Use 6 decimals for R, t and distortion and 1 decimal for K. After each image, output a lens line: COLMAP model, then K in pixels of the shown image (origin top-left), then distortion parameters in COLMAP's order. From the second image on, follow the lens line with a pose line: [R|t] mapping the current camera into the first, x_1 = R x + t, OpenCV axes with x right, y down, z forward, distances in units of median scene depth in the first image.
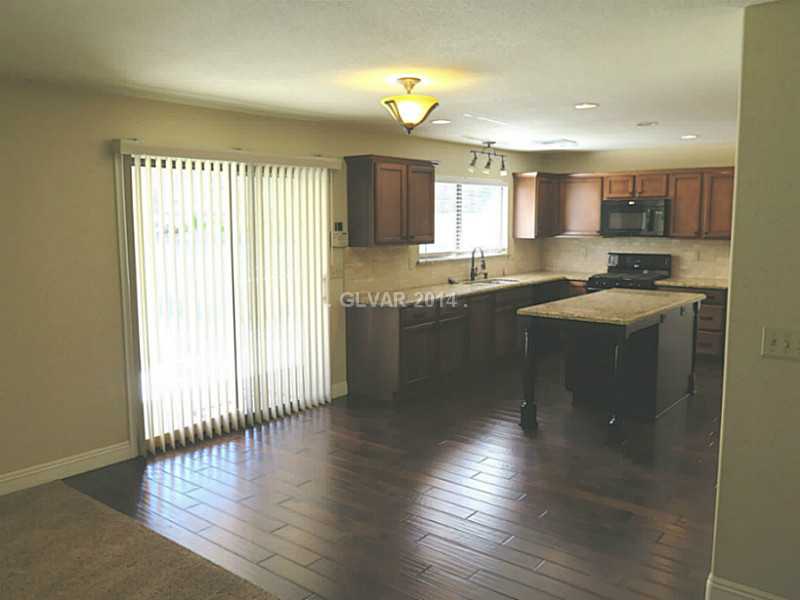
lens RADIAL K [[674.8, 0, 400.0], [0, 674.8, 300.0], [0, 0, 1]] dist [-0.019624, 0.009714]
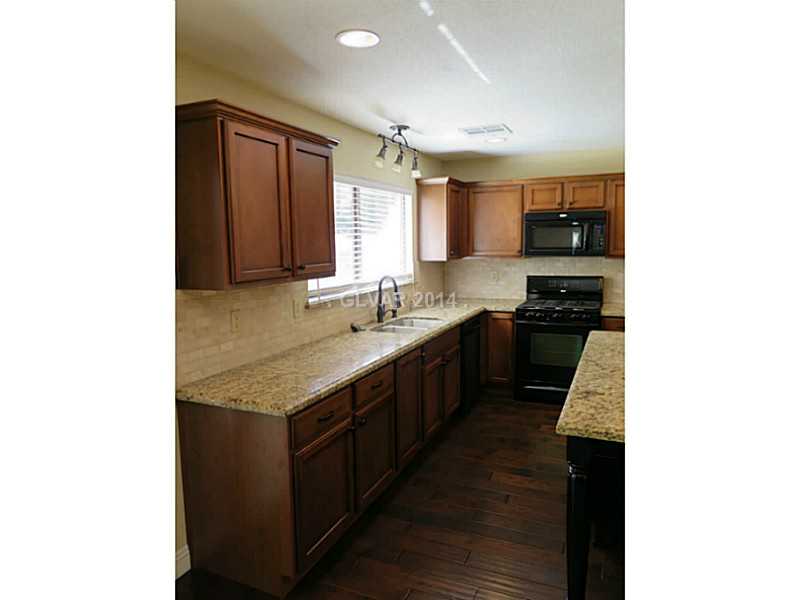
lens RADIAL K [[505.8, 0, 400.0], [0, 505.8, 300.0], [0, 0, 1]] dist [-0.019587, 0.001579]
pose [[0.965502, -0.042513, 0.256901, -0.009695], [0.044220, 0.999021, -0.000867, -0.050981], [-0.256613, 0.012197, 0.966437, 0.470873]]
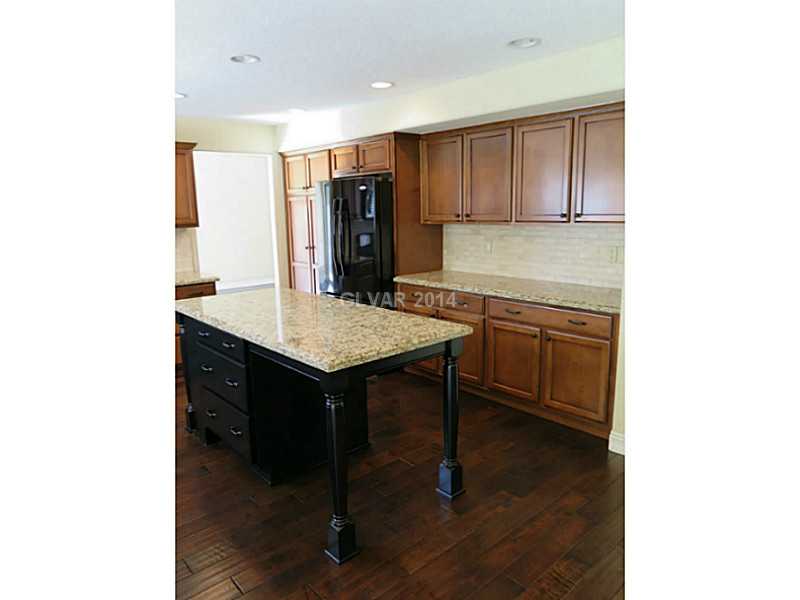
lens RADIAL K [[505.8, 0, 400.0], [0, 505.8, 300.0], [0, 0, 1]] dist [-0.019587, 0.001579]
pose [[0.153861, -0.178746, 0.971790, -0.124559], [0.140937, 0.977416, 0.157467, -0.058688], [-0.977990, 0.112733, 0.175578, 0.592944]]
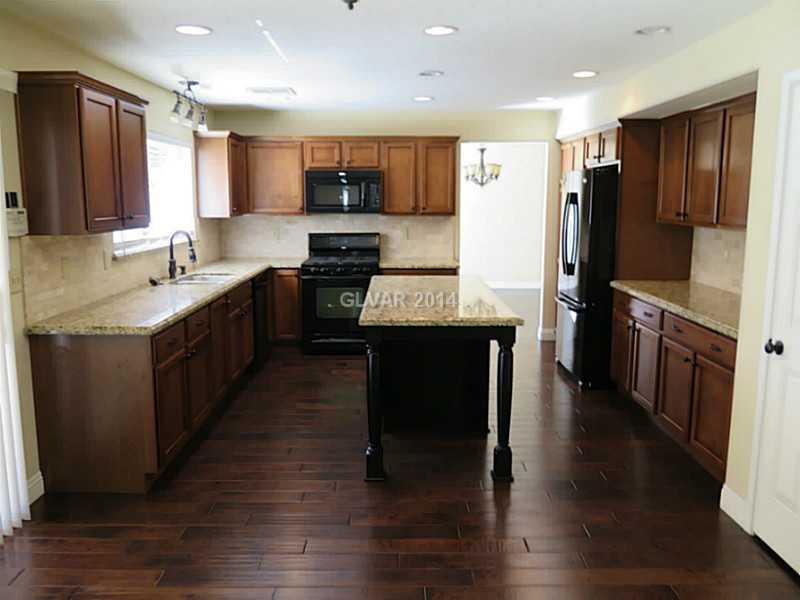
lens RADIAL K [[674.8, 0, 400.0], [0, 674.8, 300.0], [0, 0, 1]] dist [-0.019624, 0.009714]
pose [[0.774849, -0.091083, 0.625550, -0.151826], [0.073085, 0.995837, 0.054471, -0.026958], [-0.627907, 0.003511, 0.778280, 0.296921]]
